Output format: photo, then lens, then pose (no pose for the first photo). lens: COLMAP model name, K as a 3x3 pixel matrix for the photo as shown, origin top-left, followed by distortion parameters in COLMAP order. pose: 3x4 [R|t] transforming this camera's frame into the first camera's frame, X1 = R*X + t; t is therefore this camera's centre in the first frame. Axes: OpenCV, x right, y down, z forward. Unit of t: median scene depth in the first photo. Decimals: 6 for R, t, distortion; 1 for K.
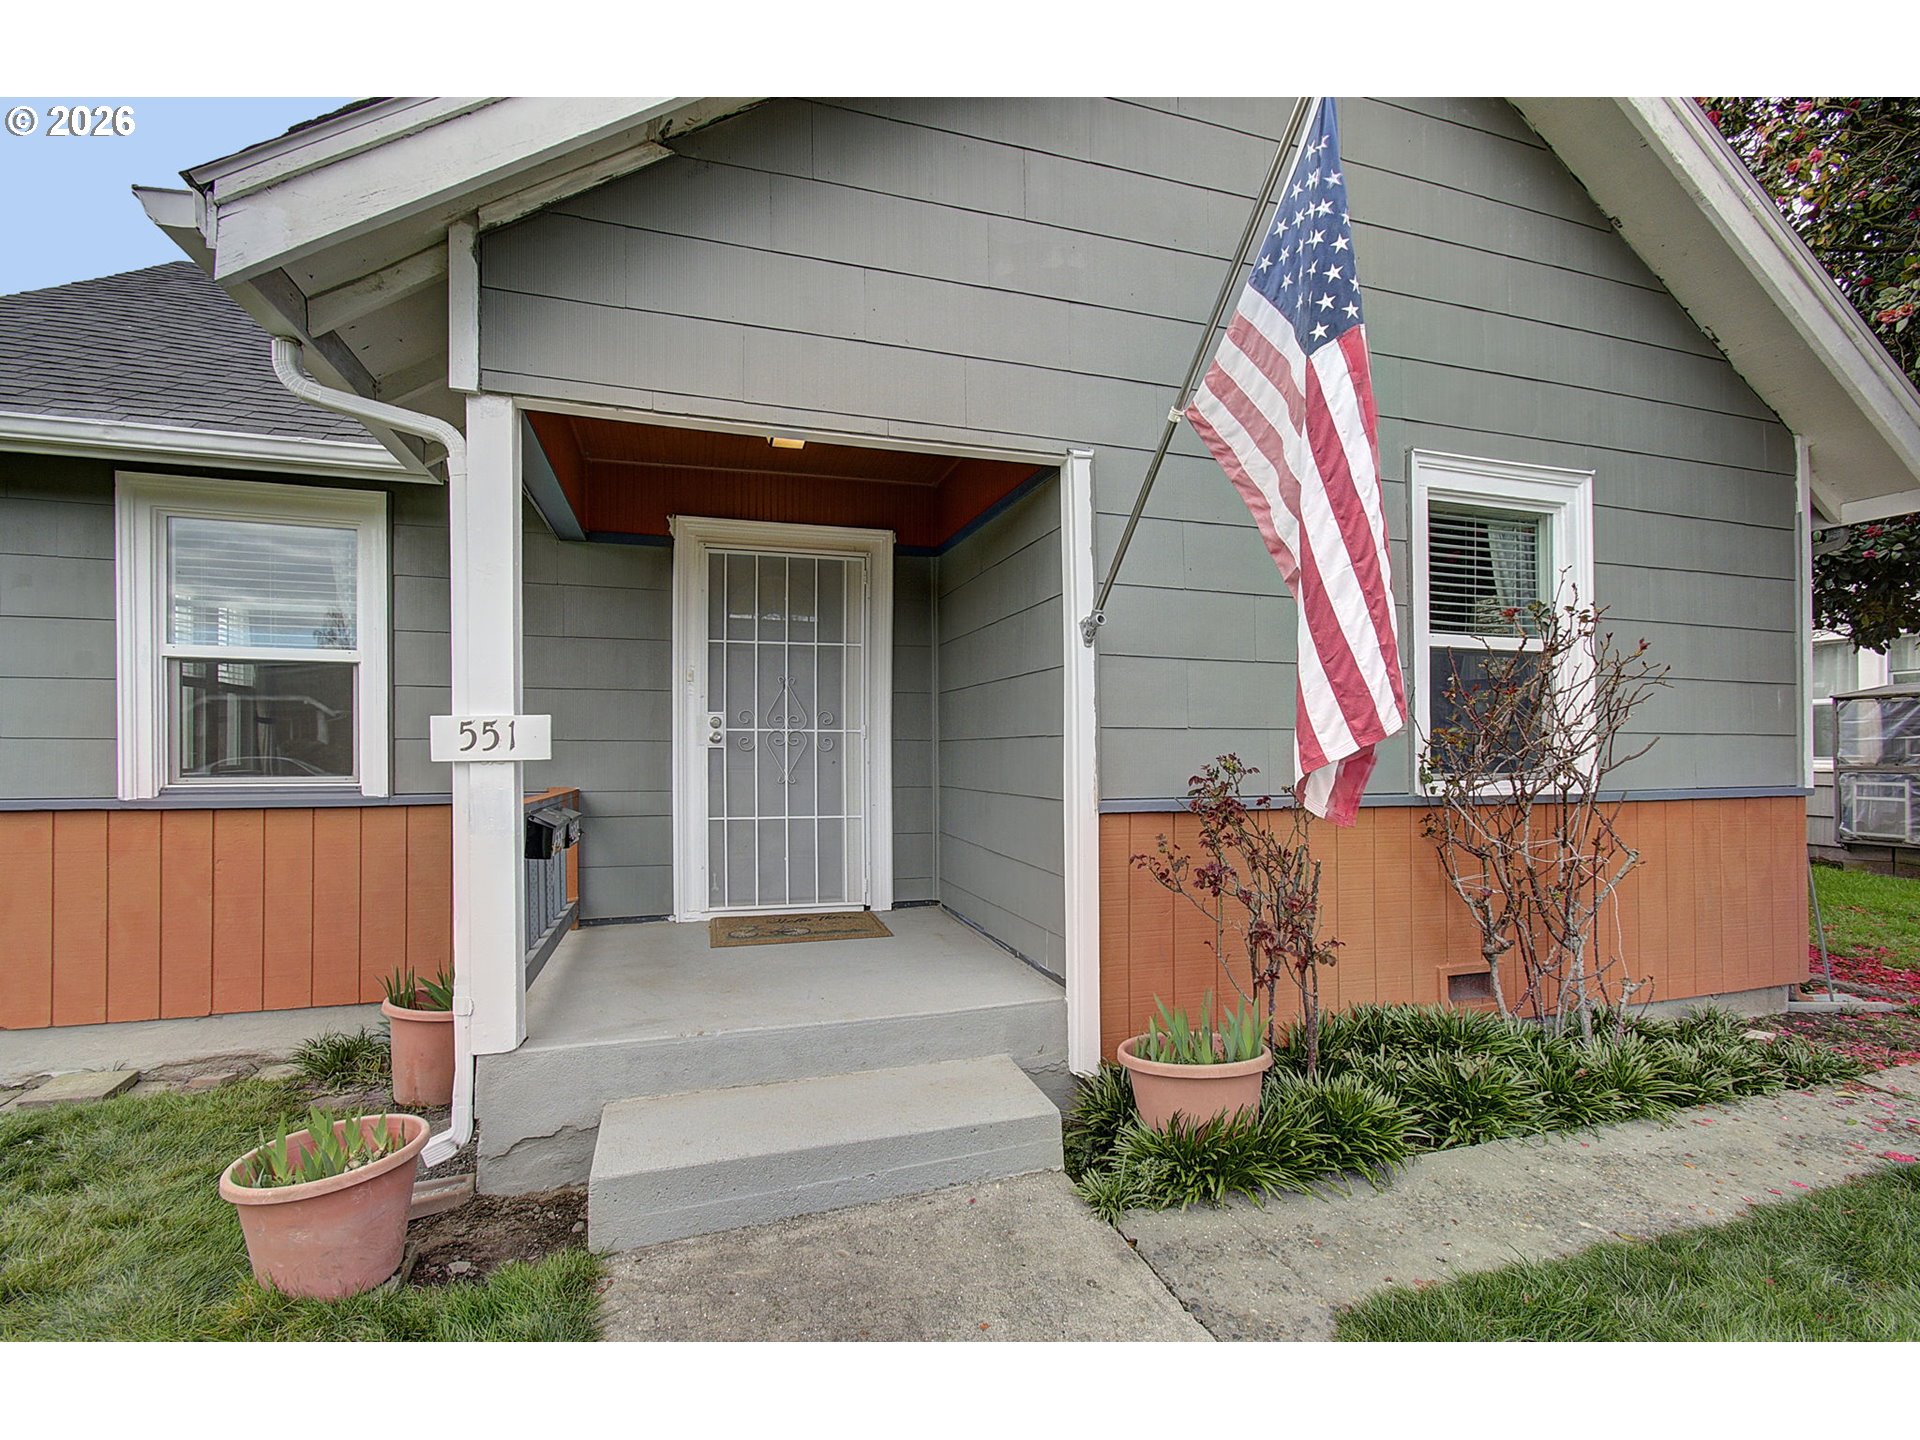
lens RADIAL K [[837.4, 0, 952.9], [0, 837.4, 740.0], [0, 0, 1]] dist [0.022360, -0.007881]
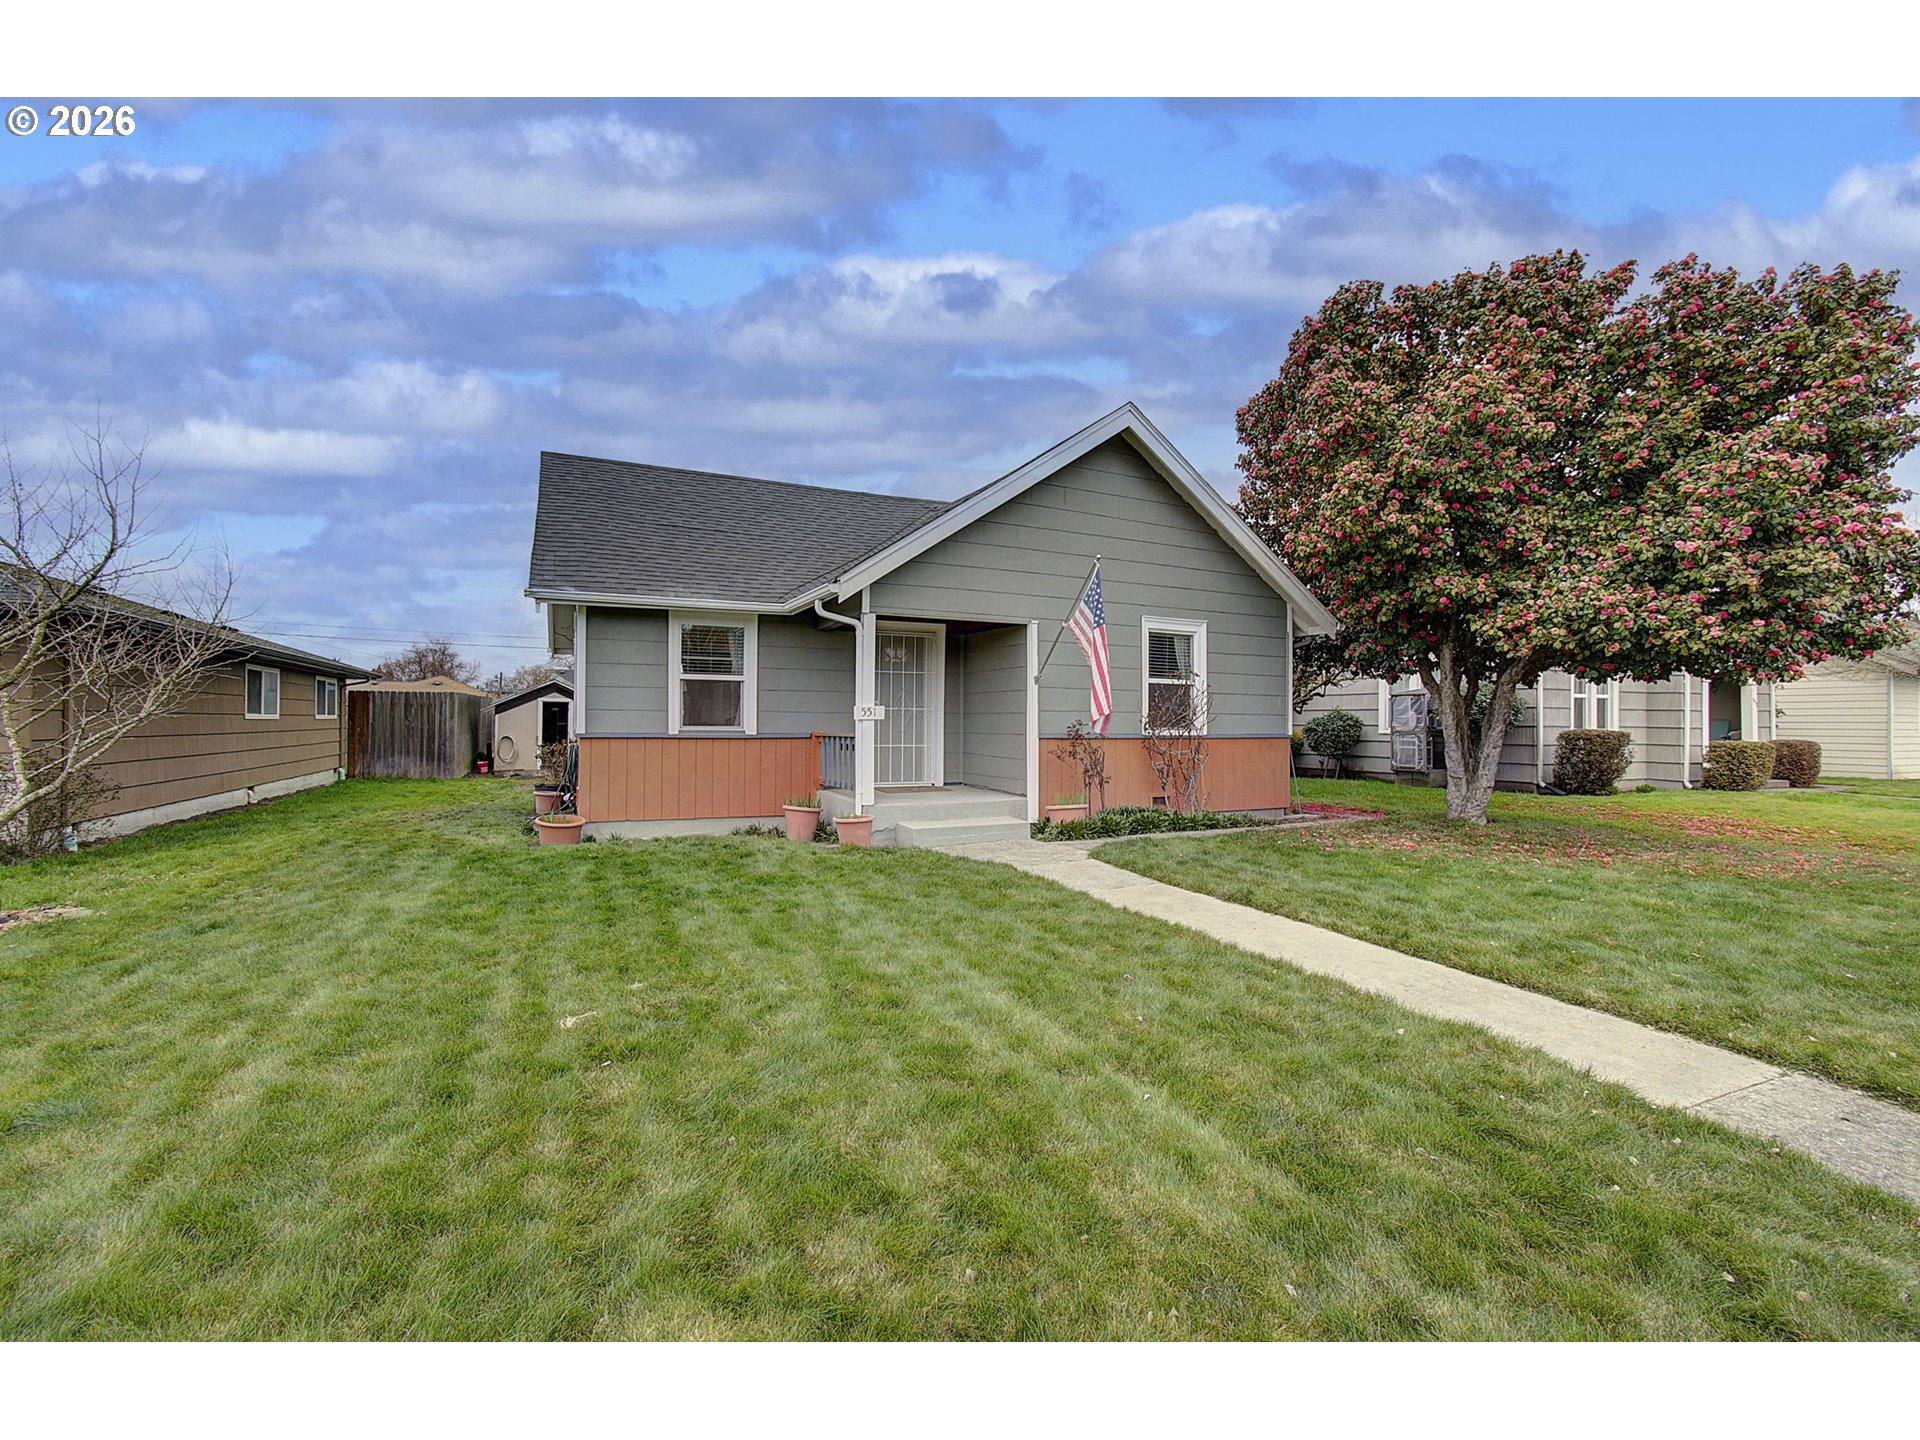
lens RADIAL K [[828.2, 0, 960.0], [0, 828.2, 720.0], [0, 0, 1]] dist [-0.002024, -0.007683]
pose [[0.989063, 0.007415, 0.147305, -0.525197], [-0.009005, 0.999908, 0.010127, -0.008365], [-0.147217, -0.011343, 0.989039, -1.845113]]
